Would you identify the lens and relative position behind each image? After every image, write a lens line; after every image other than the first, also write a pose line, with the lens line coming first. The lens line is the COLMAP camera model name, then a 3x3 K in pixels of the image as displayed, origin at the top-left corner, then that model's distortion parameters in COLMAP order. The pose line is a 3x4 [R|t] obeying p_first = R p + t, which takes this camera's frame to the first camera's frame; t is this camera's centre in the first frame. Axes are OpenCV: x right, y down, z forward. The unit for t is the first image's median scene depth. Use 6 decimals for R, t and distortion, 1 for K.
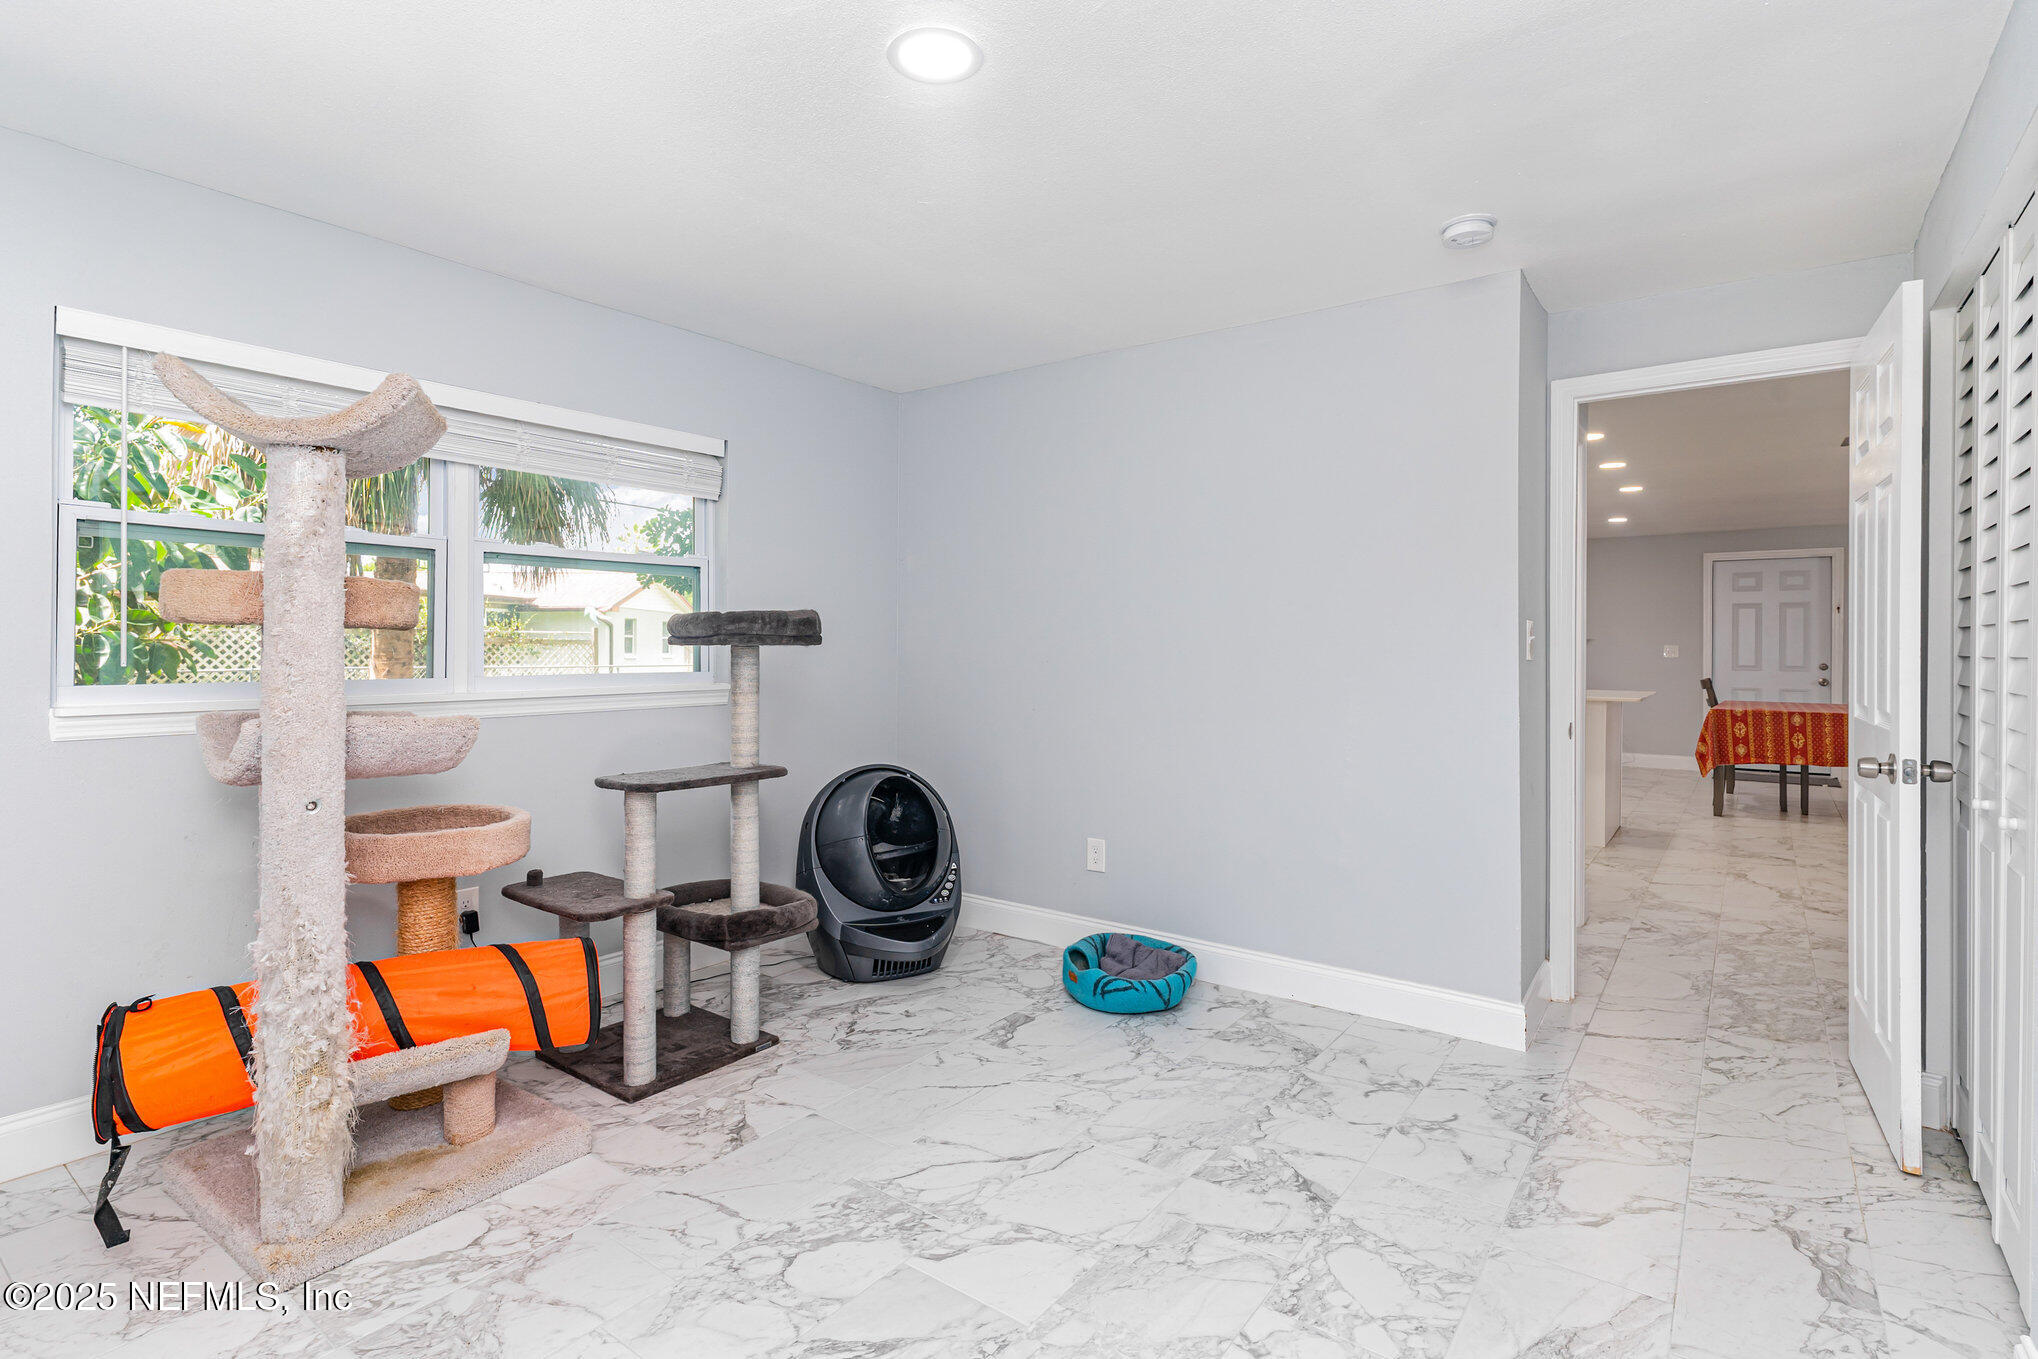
lens RADIAL K [[991.0, 0, 1015.3], [0, 991.0, 658.7], [0, 0, 1]] dist [0.009536, -0.002574]
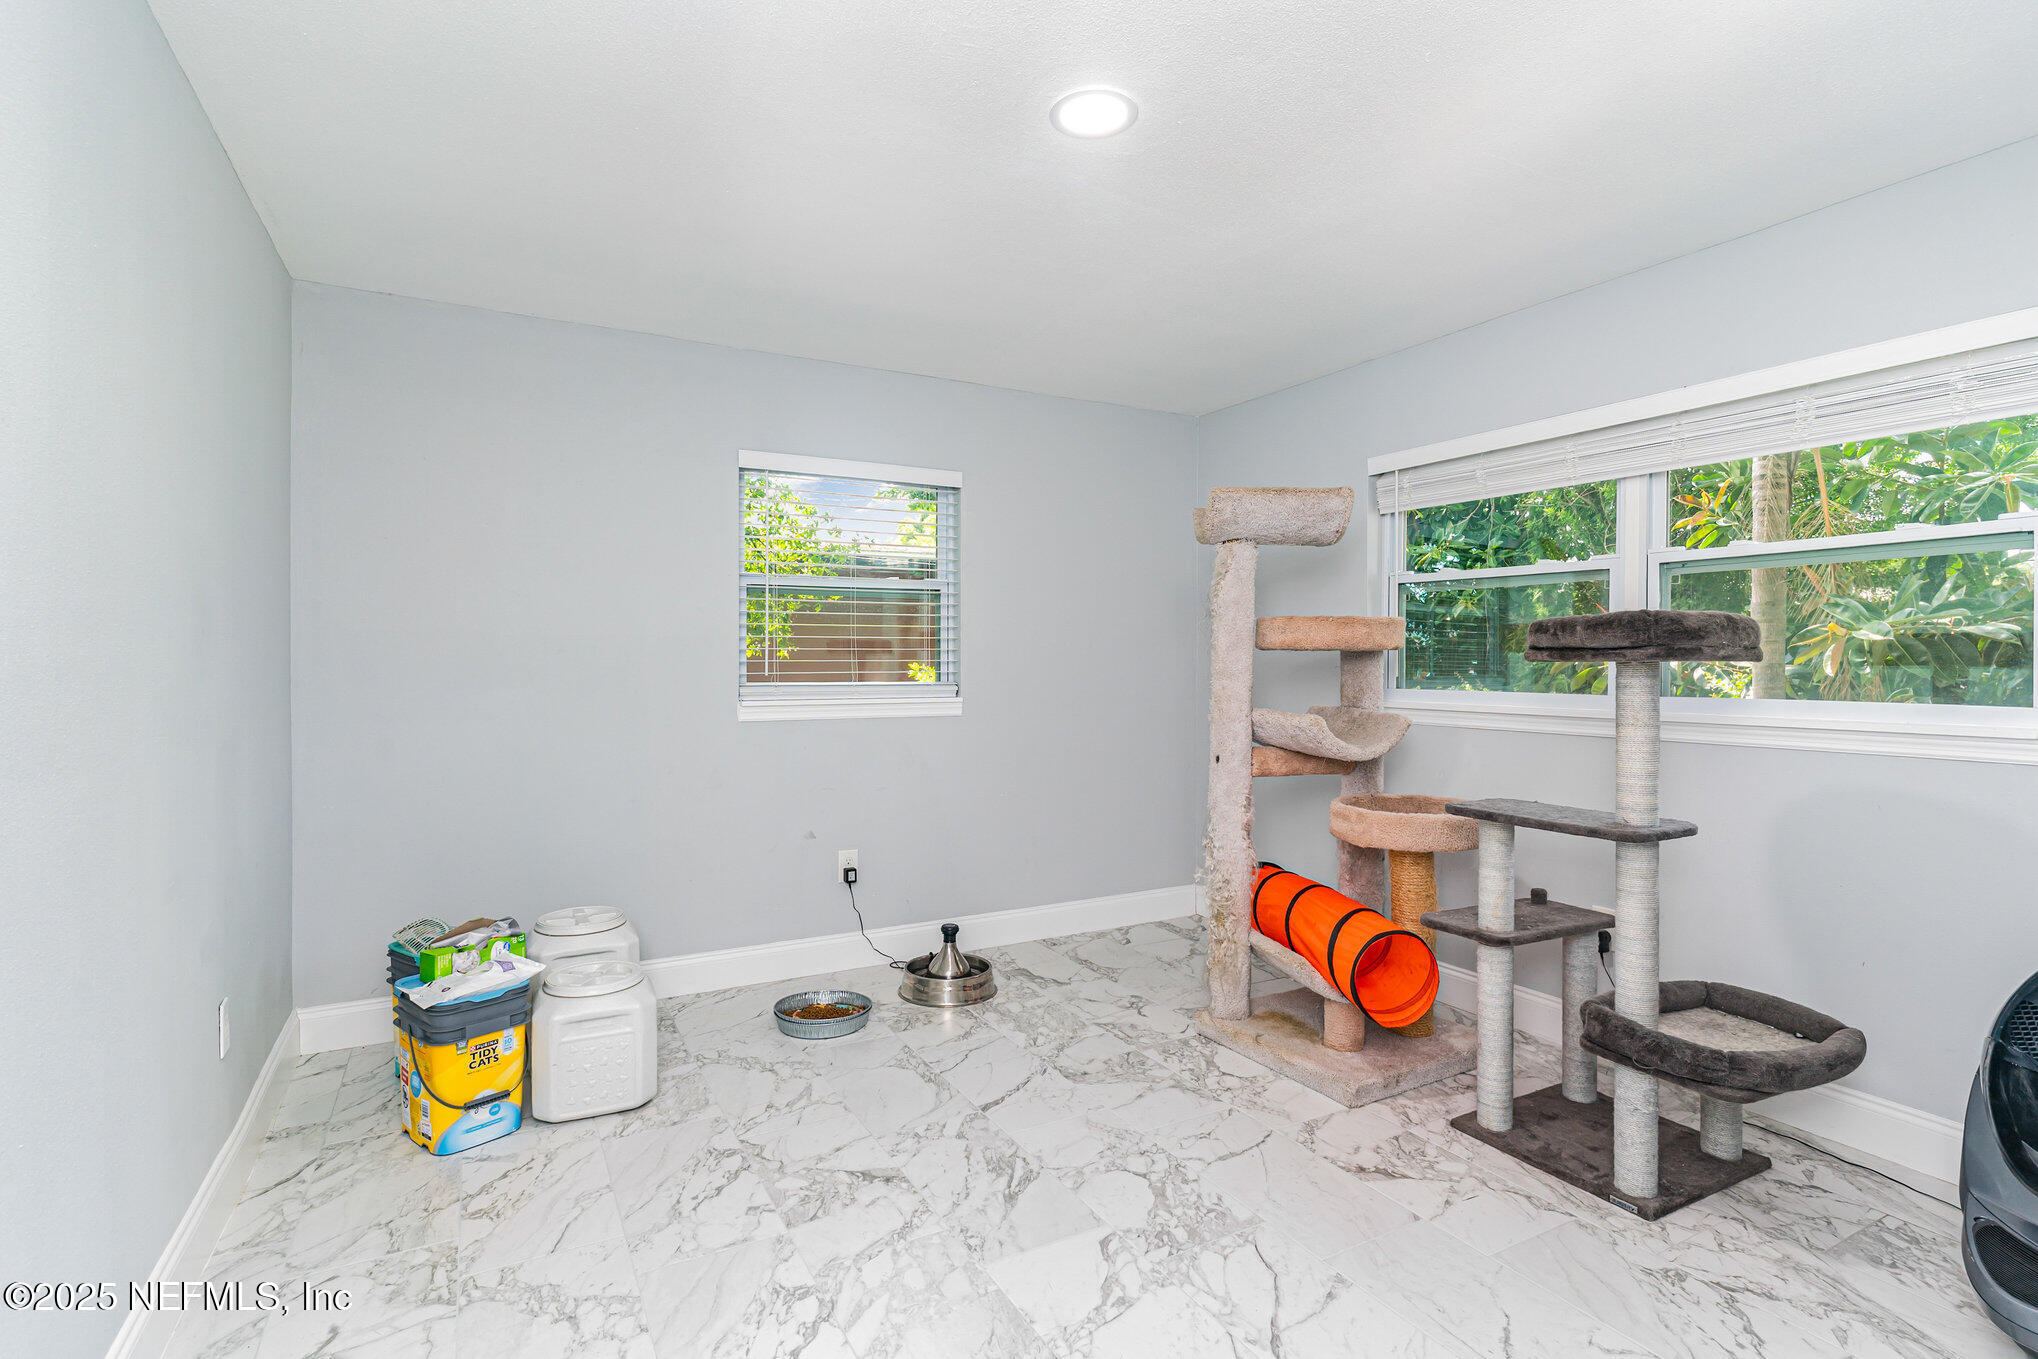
lens RADIAL K [[991.0, 0, 1023.5], [0, 991.0, 679.0], [0, 0, 1]] dist [0.009536, -0.002574]
pose [[-0.425502, 0.008790, -0.904915, 0.832691], [-0.007285, 0.999887, 0.013138, -0.009548], [0.904928, 0.012182, -0.425390, 1.248773]]
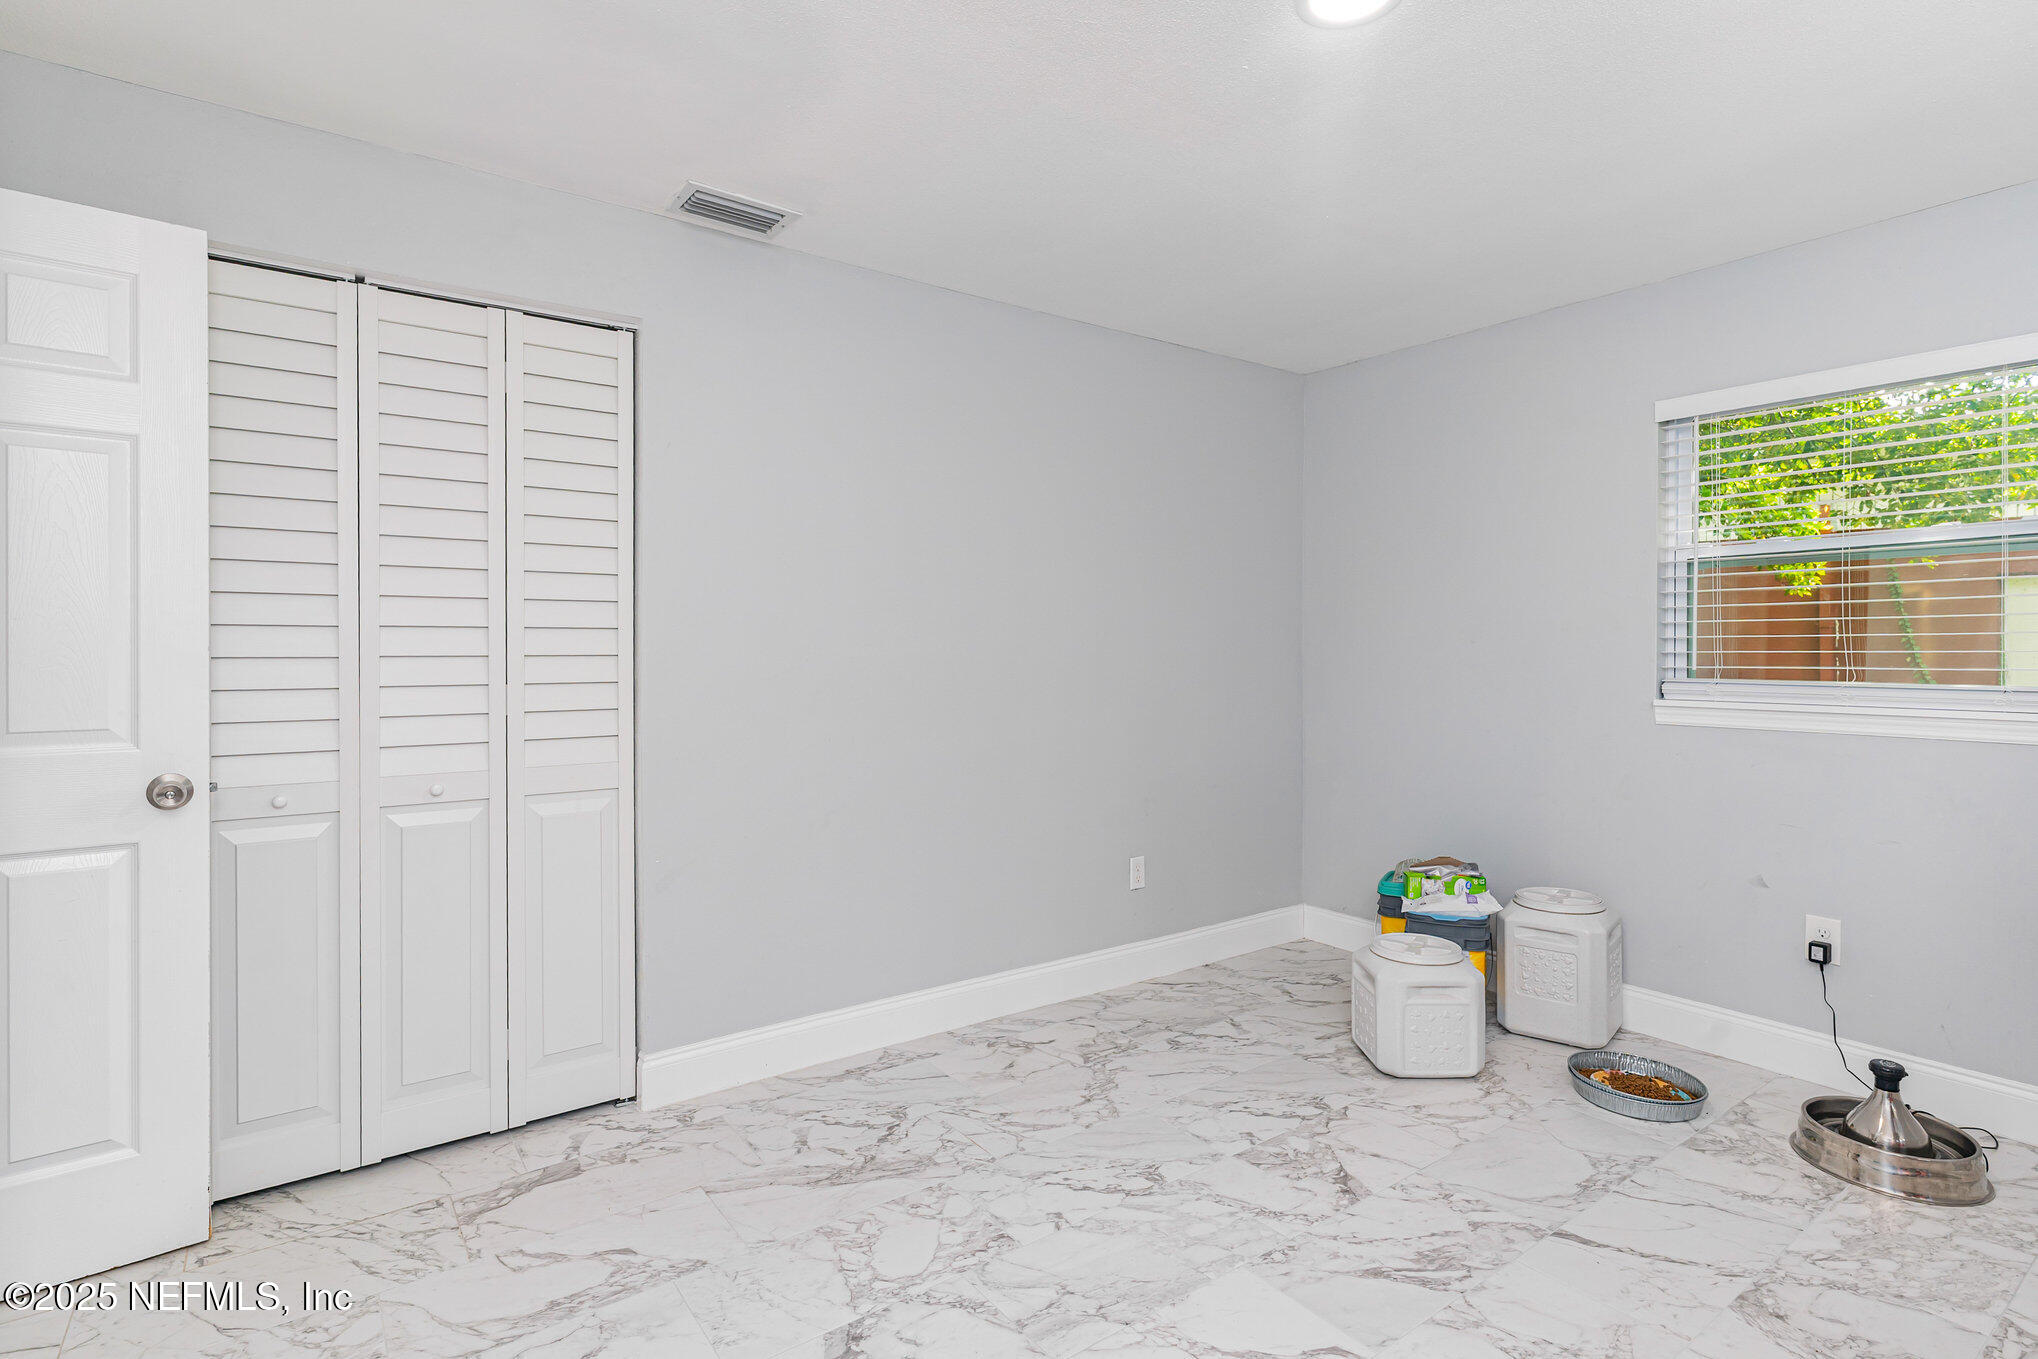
lens RADIAL K [[991.0, 0, 999.7], [0, 991.0, 661.2], [0, 0, 1]] dist [0.009536, -0.002574]
pose [[-0.950610, -0.011249, 0.310185, -0.055895], [-0.006140, 0.999829, 0.017442, -0.021250], [-0.310328, 0.014676, -0.950516, 1.761184]]
